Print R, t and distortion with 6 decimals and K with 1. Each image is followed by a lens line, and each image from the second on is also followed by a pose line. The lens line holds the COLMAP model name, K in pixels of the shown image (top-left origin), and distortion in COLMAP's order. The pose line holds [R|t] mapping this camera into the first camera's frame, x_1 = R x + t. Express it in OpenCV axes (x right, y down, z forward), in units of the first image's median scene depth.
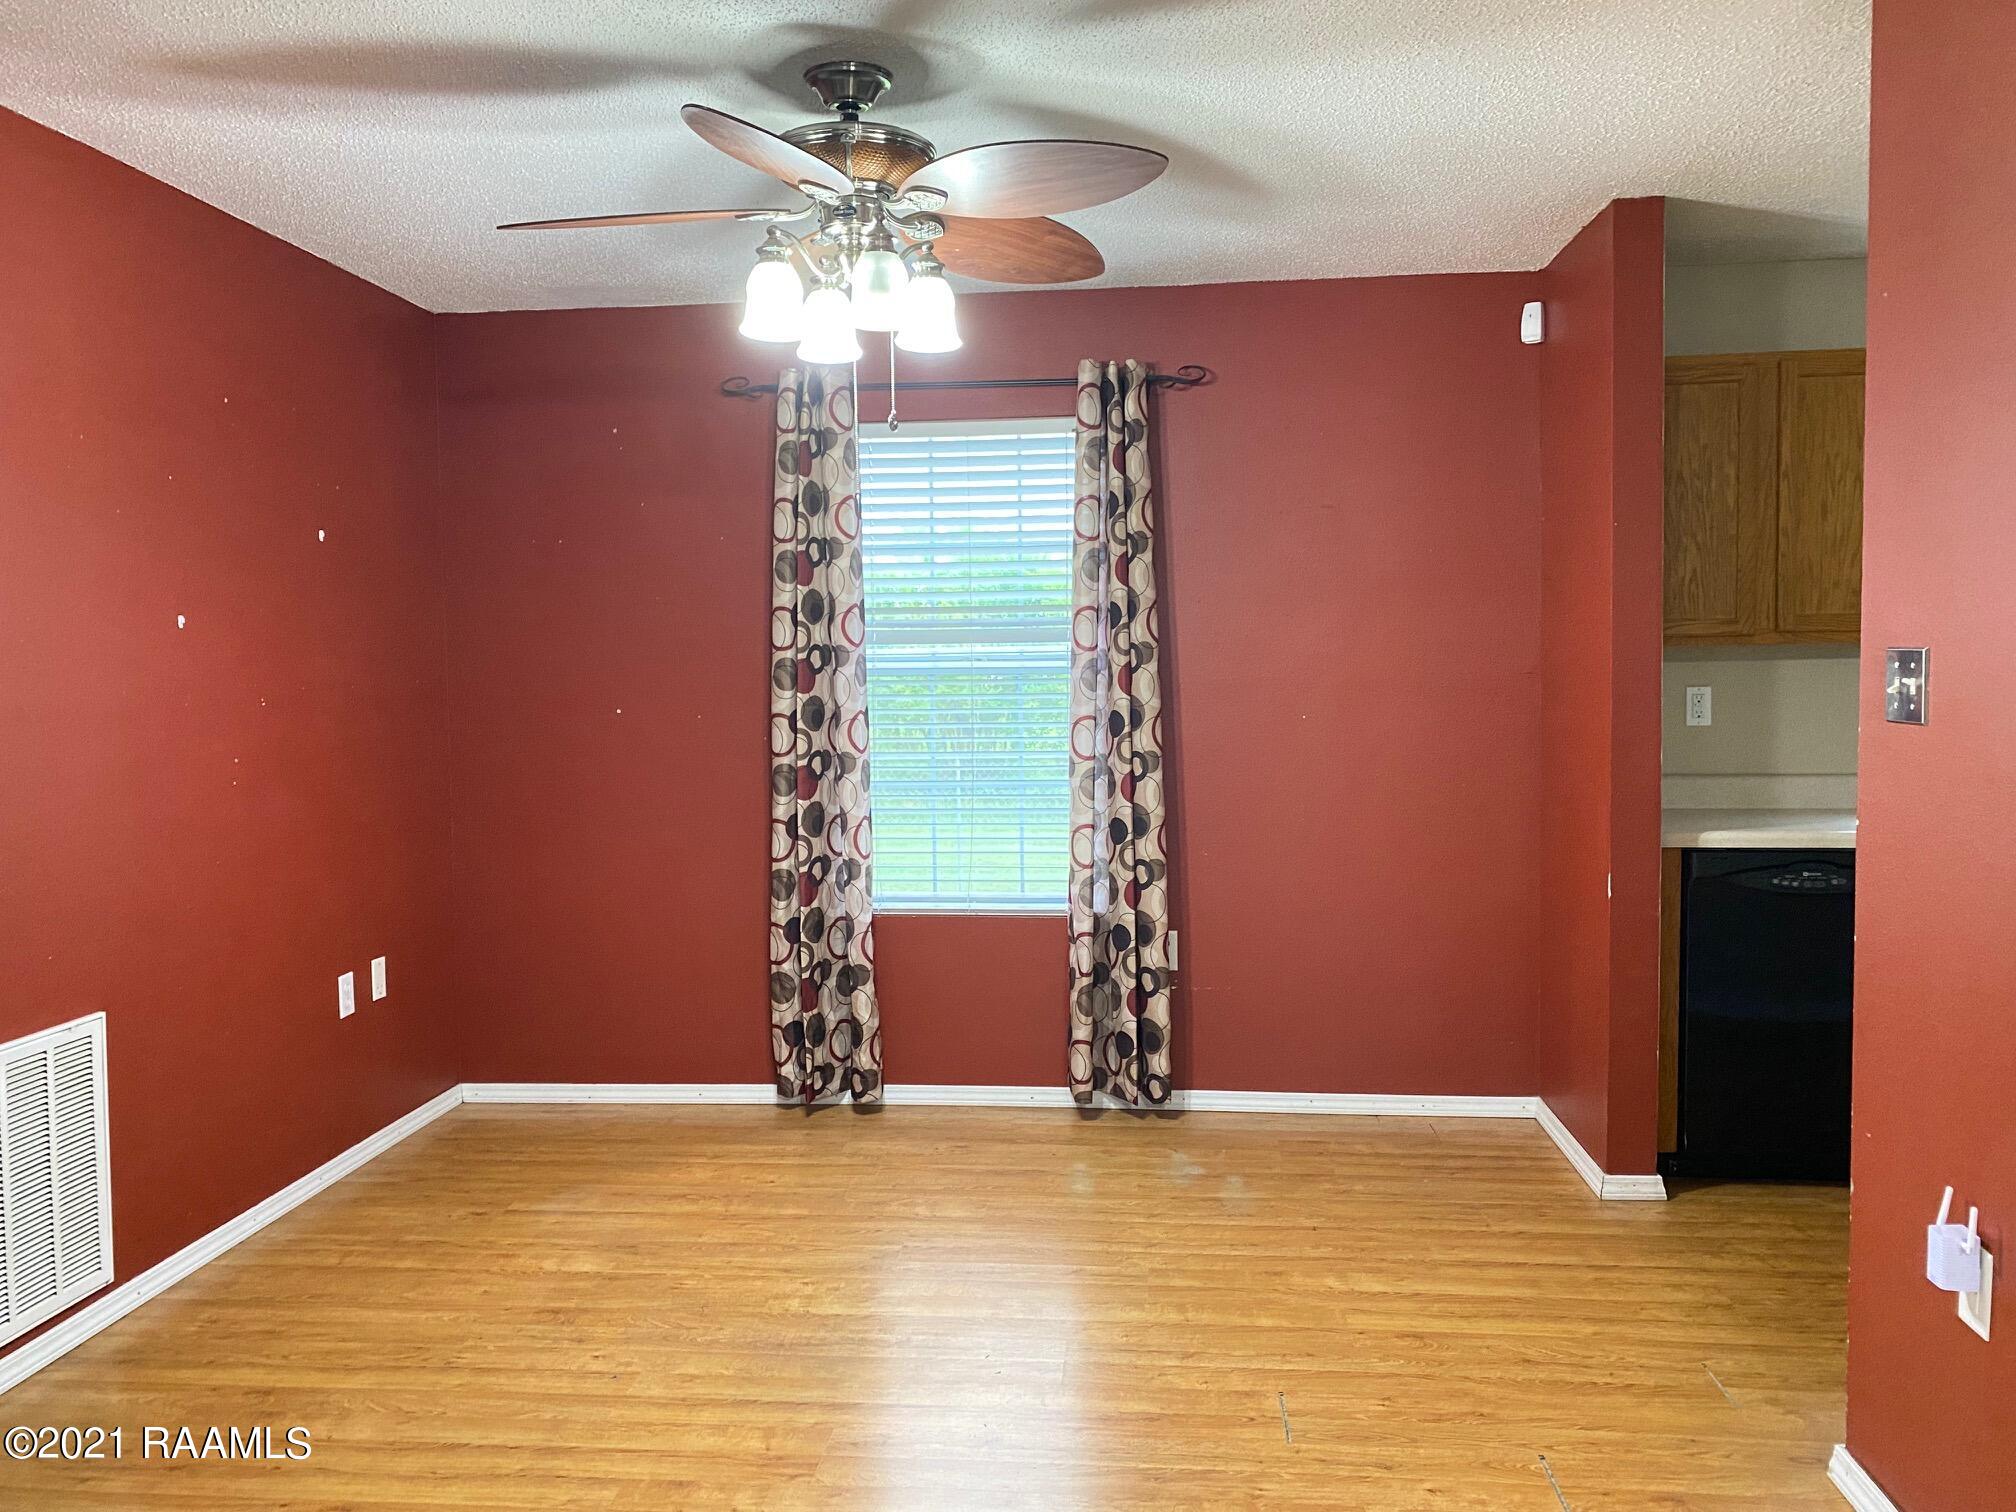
lens RADIAL K [[1520.4, 0, 1008.7], [0, 1520.4, 729.3], [0, 0, 1]] dist [0.001552, -0.000962]
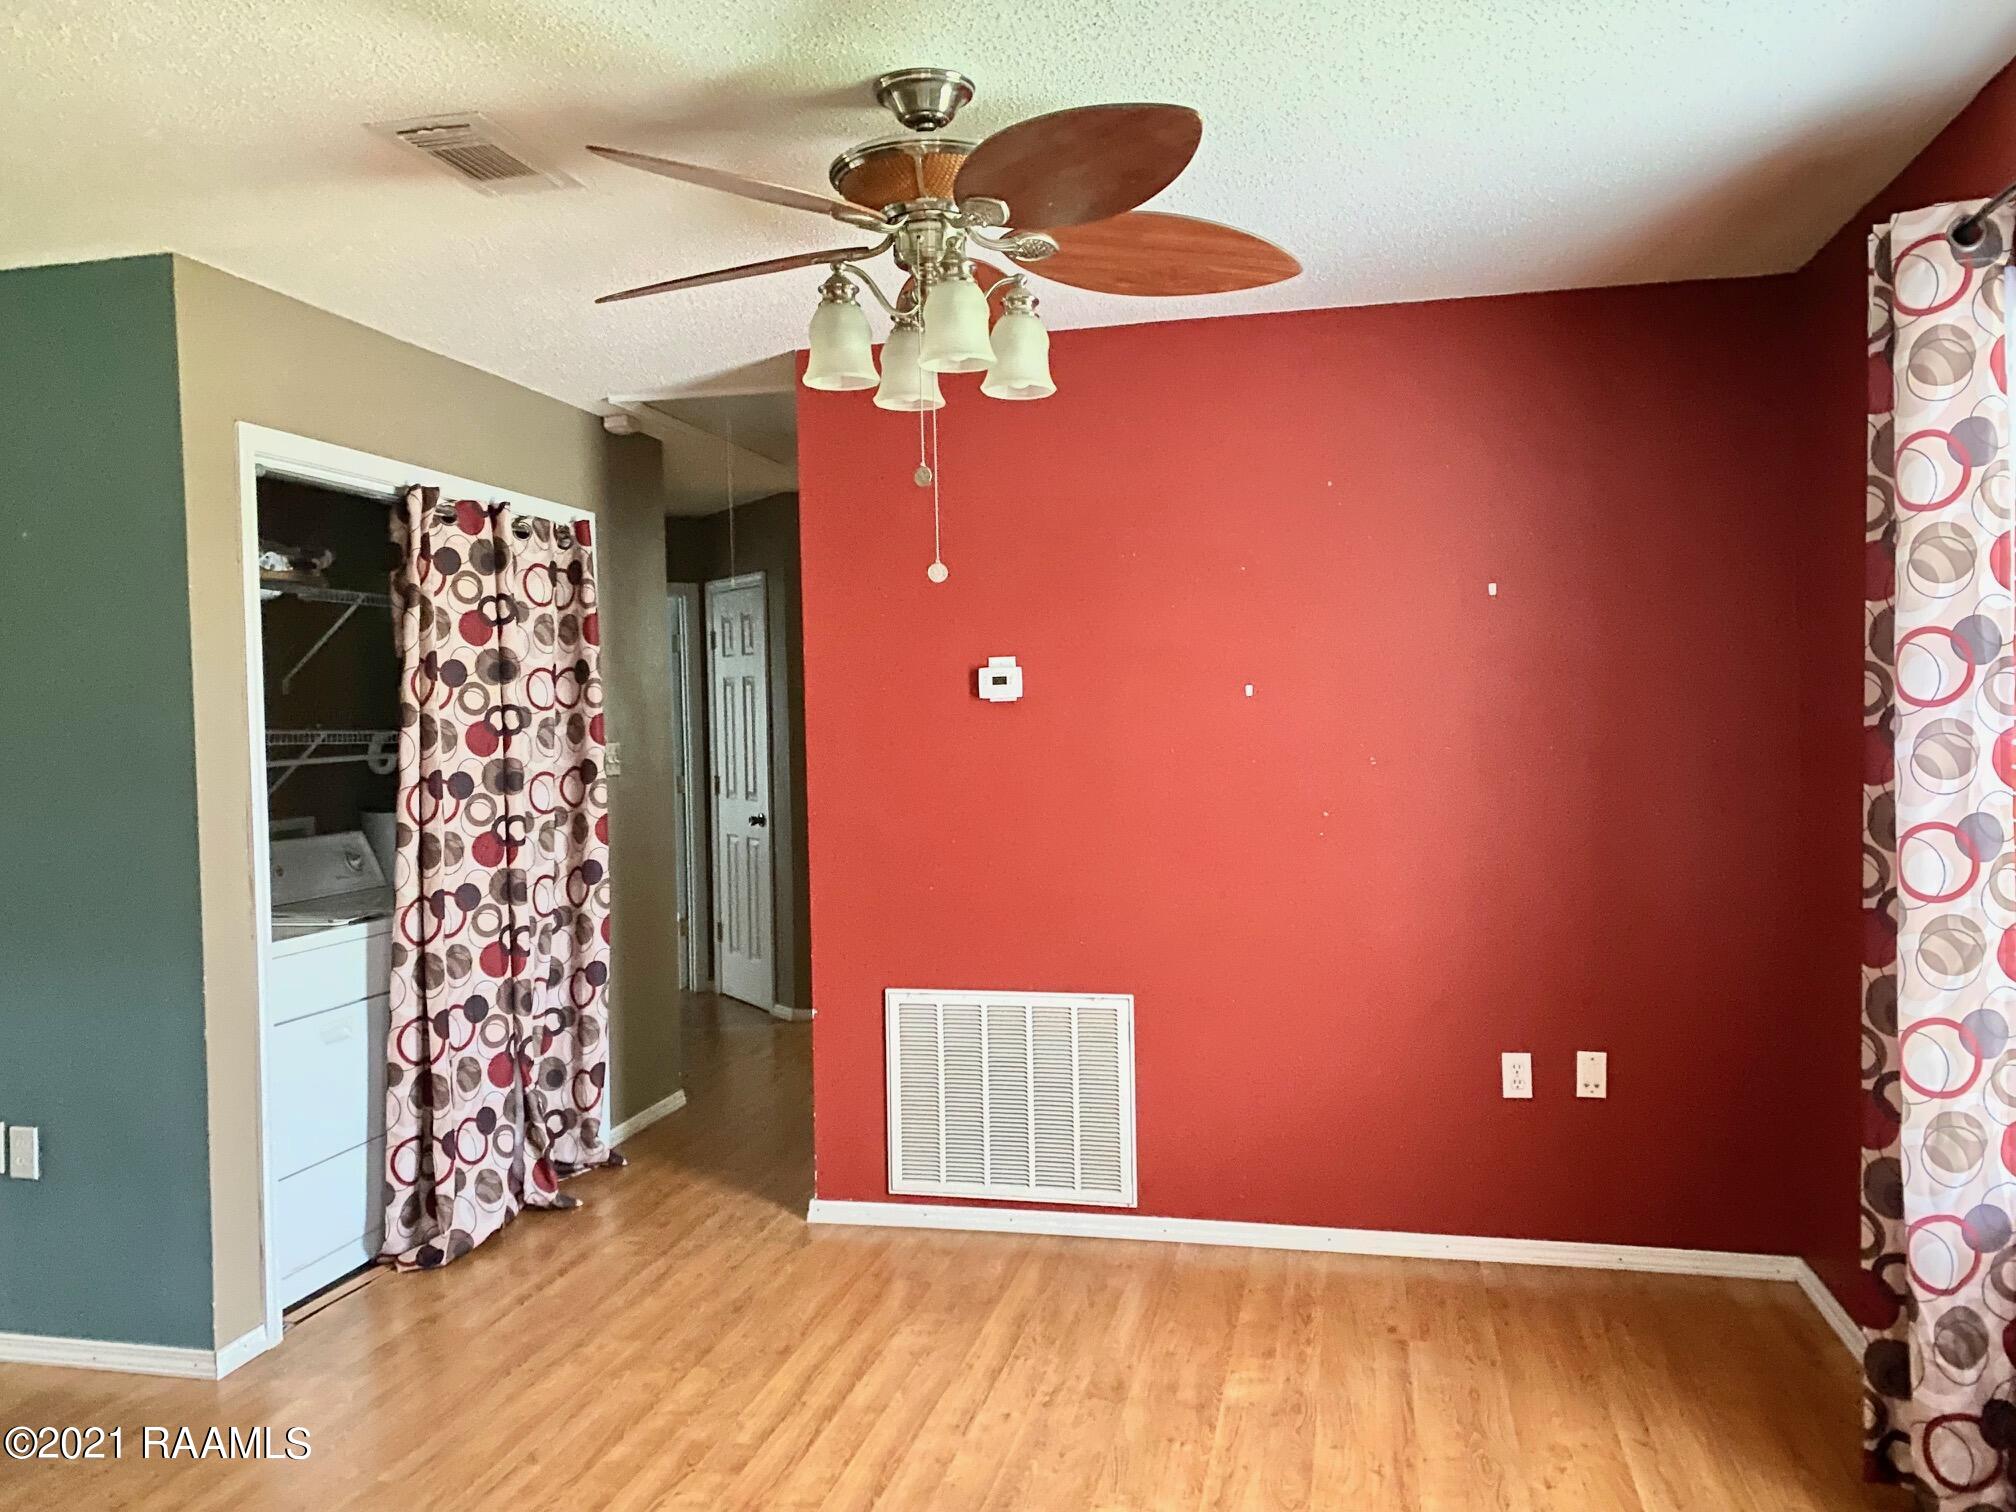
lens RADIAL K [[1541.0, 0, 1008.0], [0, 1541.0, 756.0], [0, 0, 1]] dist [0.006898, 0.002550]
pose [[-0.115069, 0.044478, -0.992361, 0.686935], [-0.028130, 0.998451, 0.048013, -0.073838], [0.992959, 0.033440, -0.113640, 1.026079]]
